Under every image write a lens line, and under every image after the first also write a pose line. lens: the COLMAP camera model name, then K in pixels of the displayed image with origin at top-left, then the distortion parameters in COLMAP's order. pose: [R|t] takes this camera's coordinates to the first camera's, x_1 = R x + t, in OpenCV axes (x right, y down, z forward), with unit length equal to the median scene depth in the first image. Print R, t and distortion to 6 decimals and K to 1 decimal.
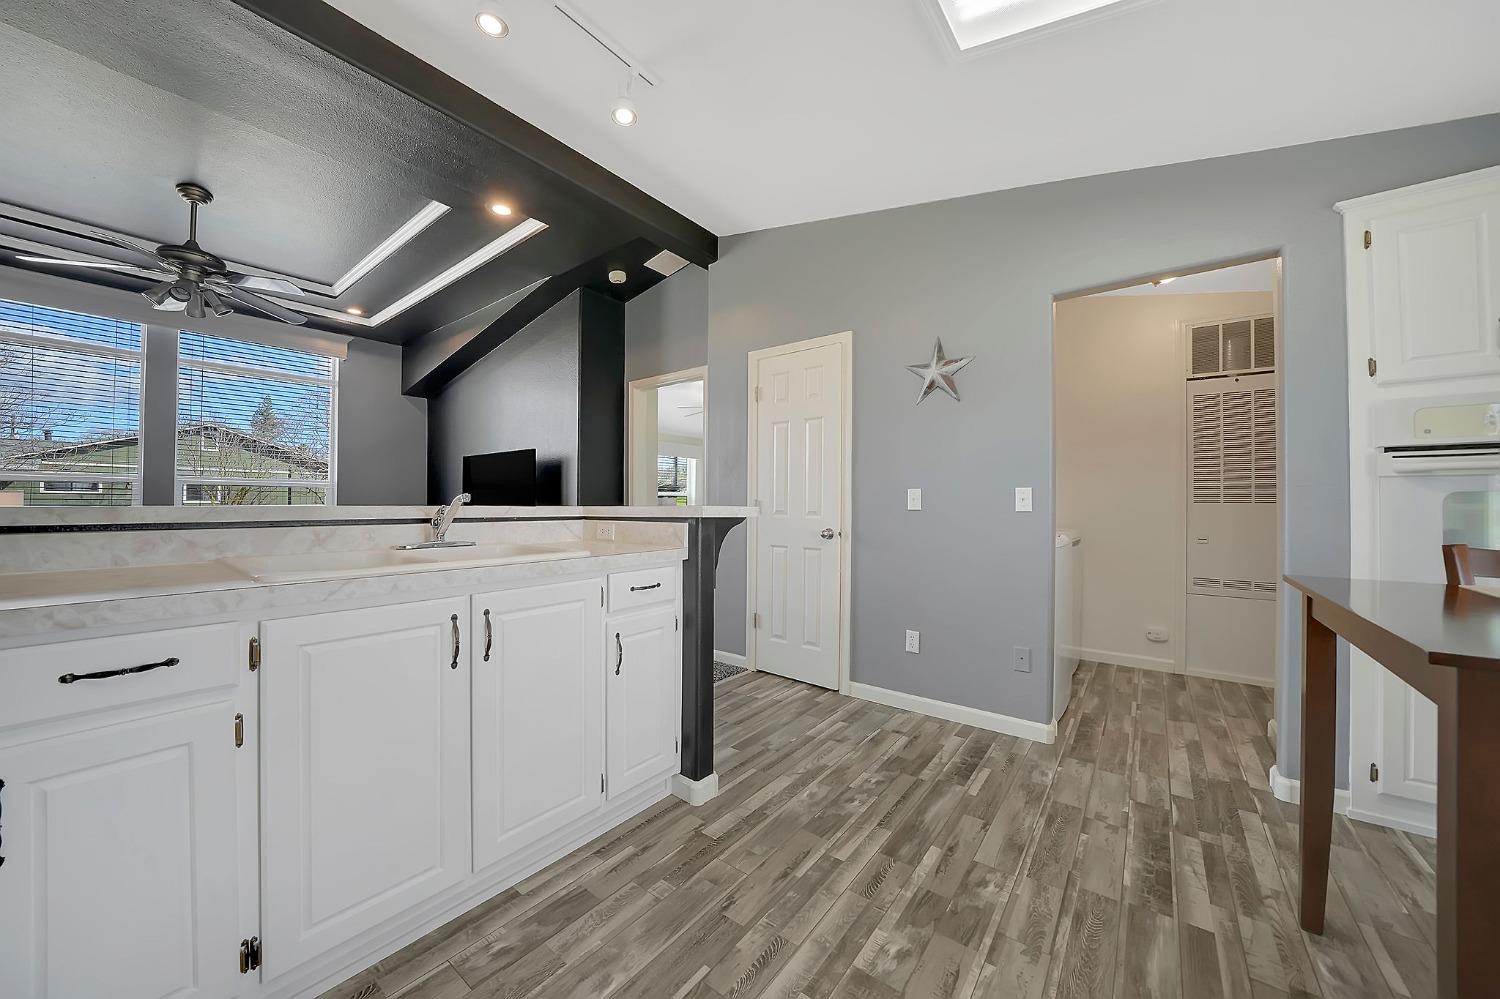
lens RADIAL K [[530.6, 0, 750.0], [0, 530.6, 499.5], [0, 0, 1]] dist [-0.024419, 0.000024]
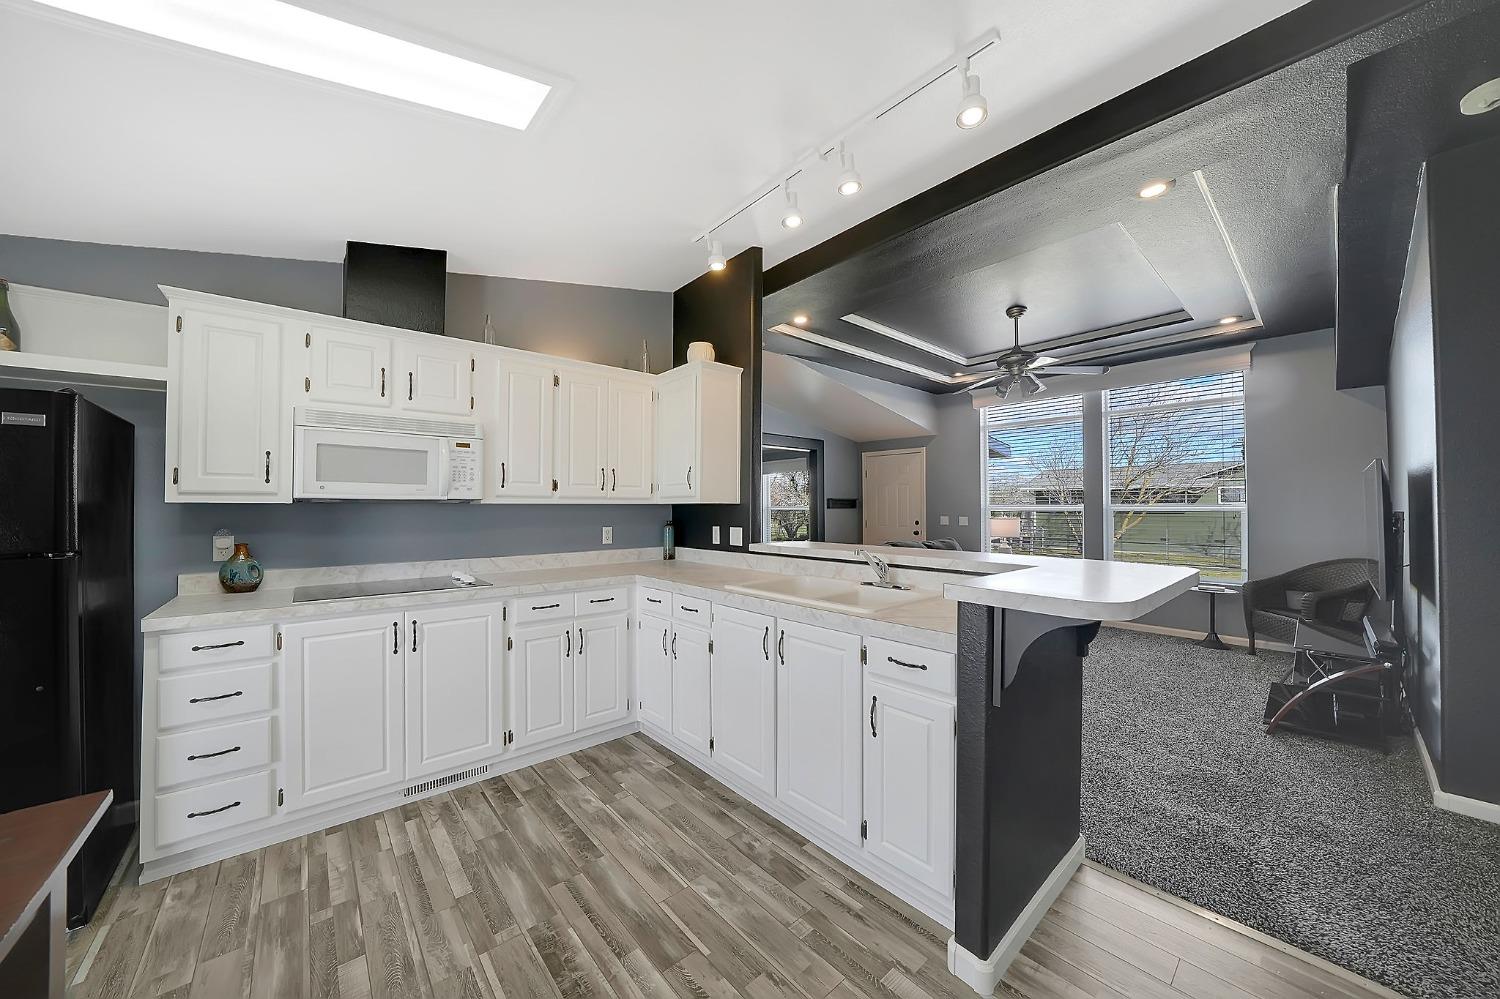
lens RADIAL K [[521.9, 0, 742.5], [0, 521.9, 497.3], [0, 0, 1]] dist [-0.020724, 0.000029]
pose [[-0.204967, -0.017620, -0.978610, 0.653898], [0.010956, 0.999734, -0.020295, -0.096755], [0.978707, -0.014881, -0.204720, 0.786591]]
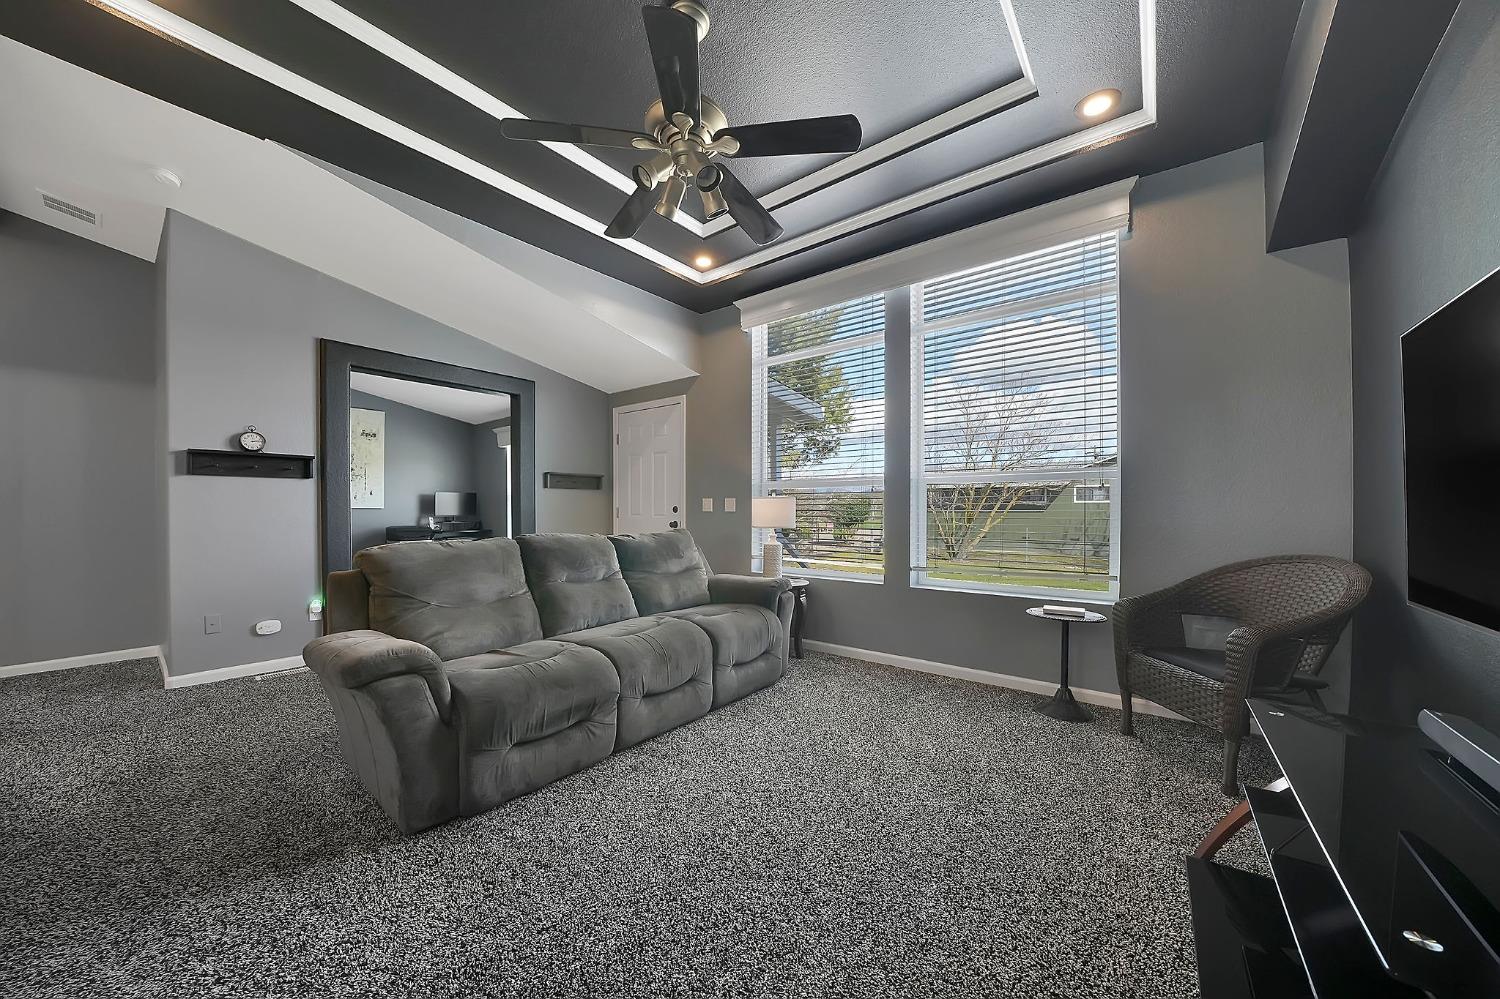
lens RADIAL K [[526.0, 0, 749.2], [0, 526.0, 505.8], [0, 0, 1]] dist [-0.019992, 0.000106]
pose [[-0.012765, -0.004231, -0.999910, -0.642621], [0.008486, 0.999955, -0.004339, 0.011056], [0.999883, -0.008540, -0.012728, 1.555474]]
